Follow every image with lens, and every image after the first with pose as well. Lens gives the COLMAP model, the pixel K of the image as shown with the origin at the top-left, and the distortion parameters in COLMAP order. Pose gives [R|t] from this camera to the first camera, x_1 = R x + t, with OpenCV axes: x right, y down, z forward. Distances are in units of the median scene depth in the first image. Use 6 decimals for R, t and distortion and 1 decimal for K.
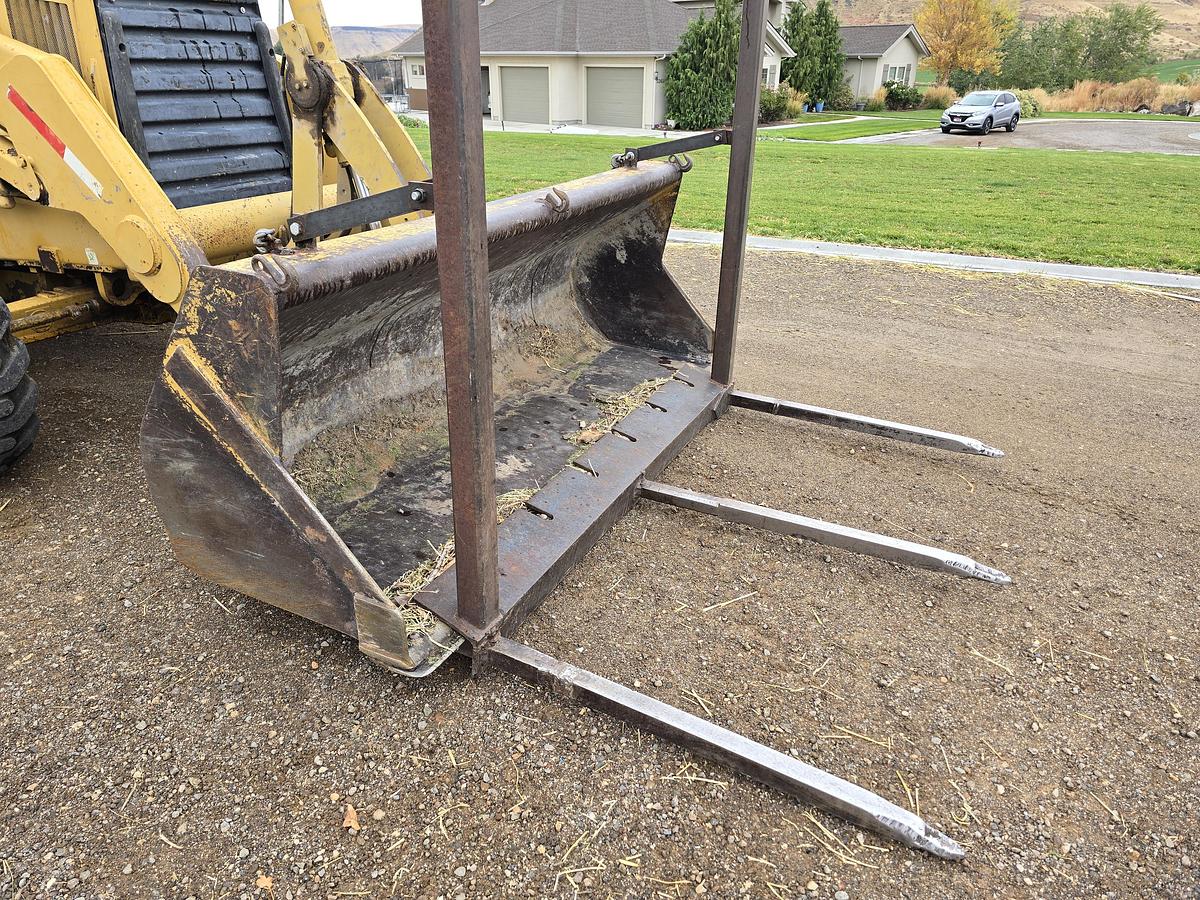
lens RADIAL K [[798.4, 0, 600.7], [0, 798.4, 447.5], [0, 0, 1]] dist [0.076625, -0.069738]
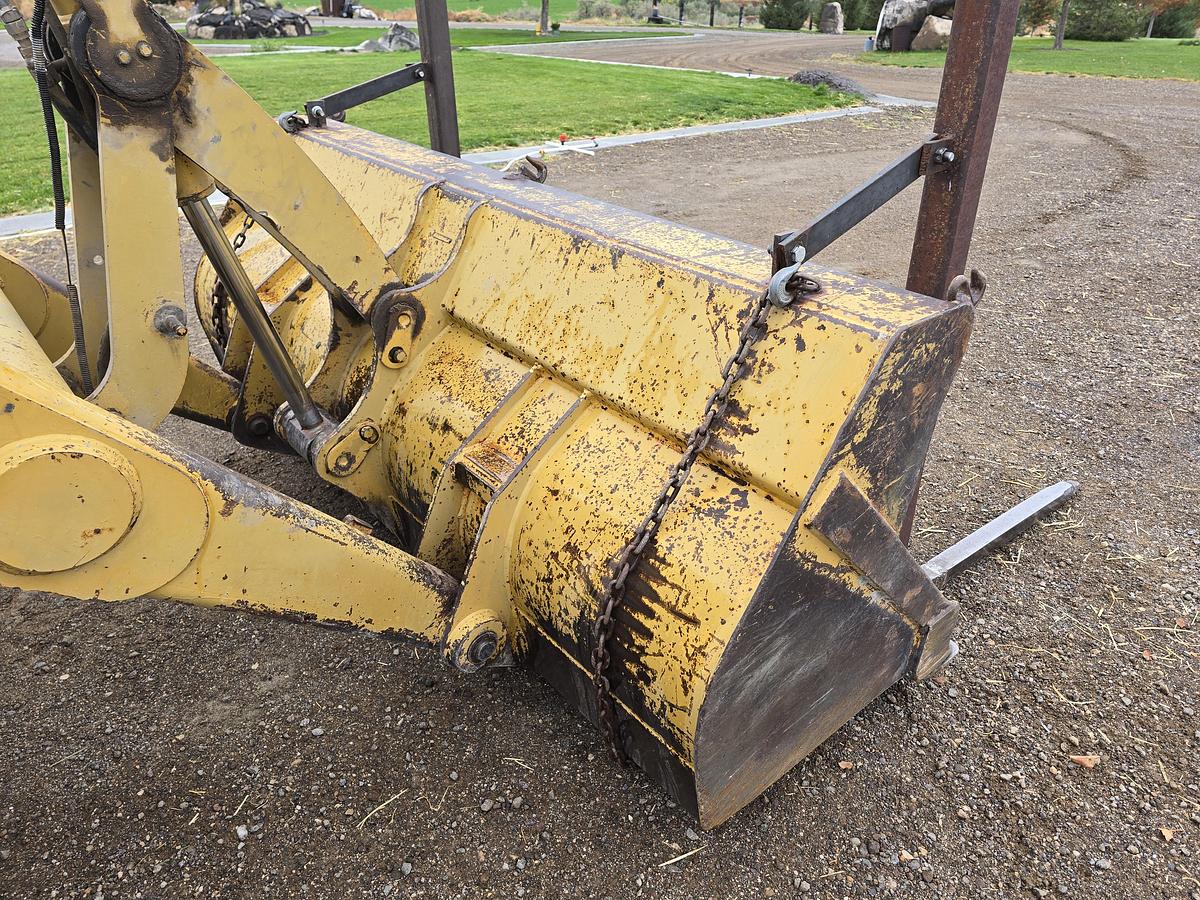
lens RADIAL K [[787.2, 0, 600.0], [0, 787.2, 450.0], [0, 0, 1]] dist [0.119190, -0.096978]
pose [[0.406819, -0.473440, 0.781251, -0.513225], [0.397384, 0.861780, 0.315312, -0.197672], [-0.822547, 0.182182, 0.538726, 0.384496]]
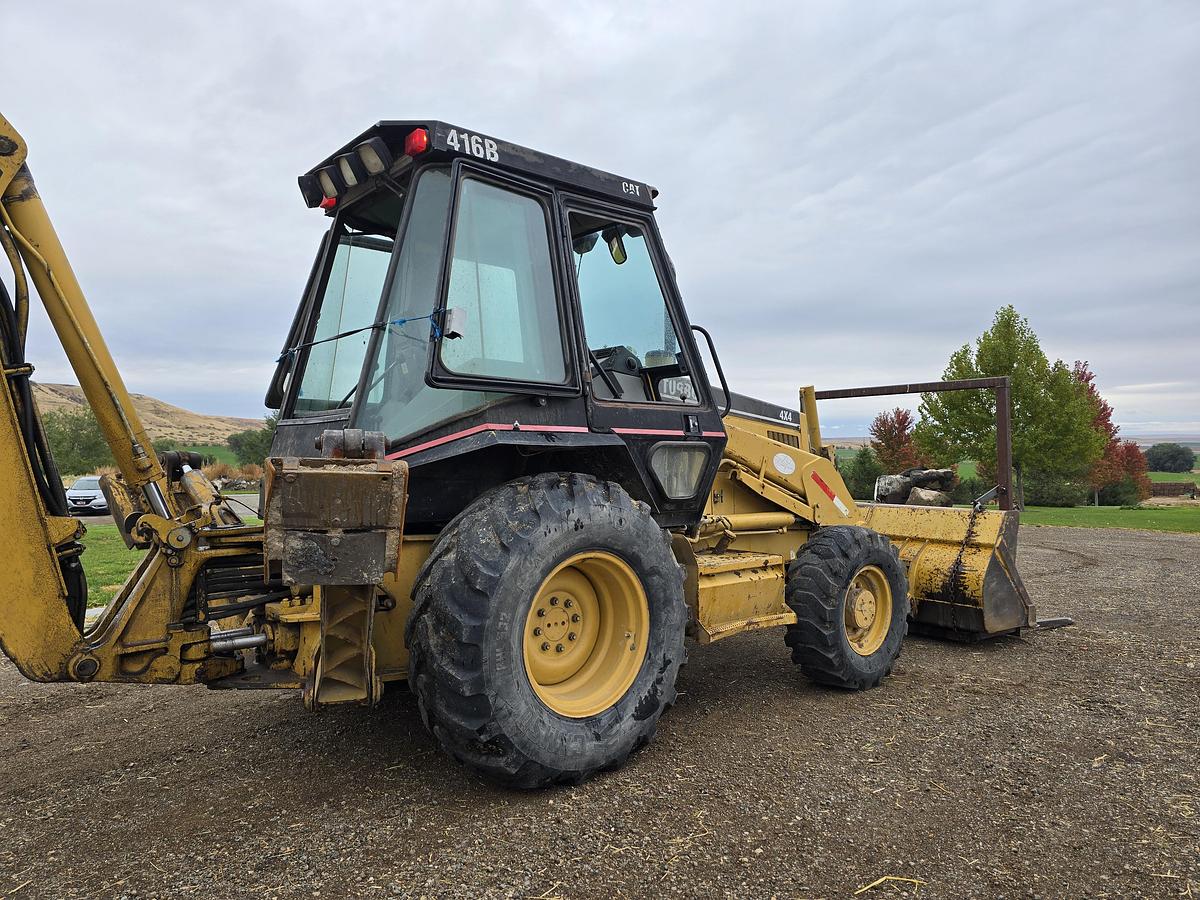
lens RADIAL K [[798.4, 0, 600.7], [0, 798.4, 447.5], [0, 0, 1]] dist [0.076625, -0.069738]
pose [[0.417838, 0.000723, 0.908521, -1.965431], [0.390943, 0.902539, -0.180517, -0.234178], [-0.820107, 0.430607, 0.376832, 0.442922]]
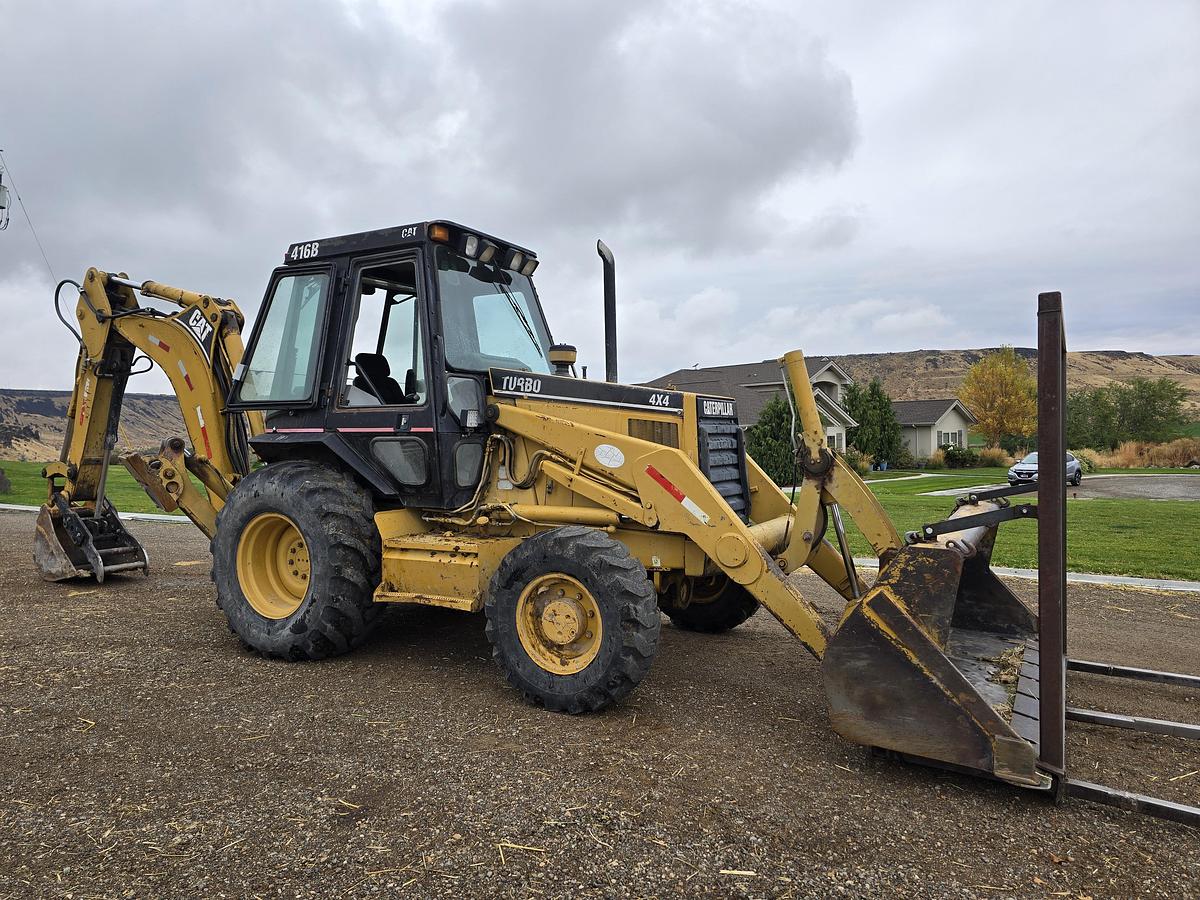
lens RADIAL K [[798.4, 0, 600.7], [0, 798.4, 447.5], [0, 0, 1]] dist [0.076625, -0.069738]
pose [[0.997492, -0.018731, -0.068256, -0.491533], [-0.011131, 0.910835, -0.412619, 0.168506], [0.069899, 0.412344, 0.908343, -0.422794]]
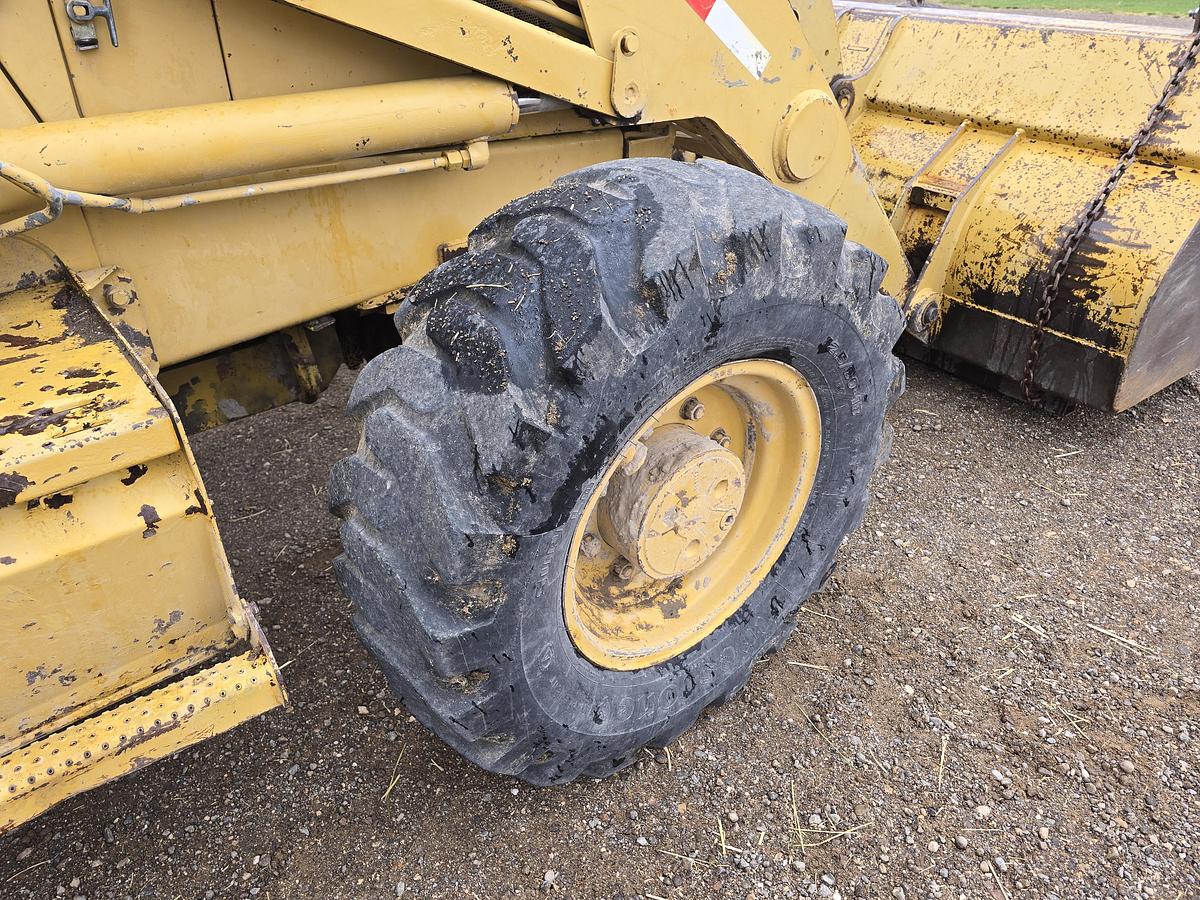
lens RADIAL K [[785.8, 0, 602.2], [0, 785.8, 435.7], [0, 0, 1]] dist [0.077221, -0.064168]
pose [[0.461941, -0.487997, 0.740587, -0.866732], [0.389710, 0.861772, 0.324768, -0.216108], [-0.796704, 0.138590, 0.588265, 0.528673]]
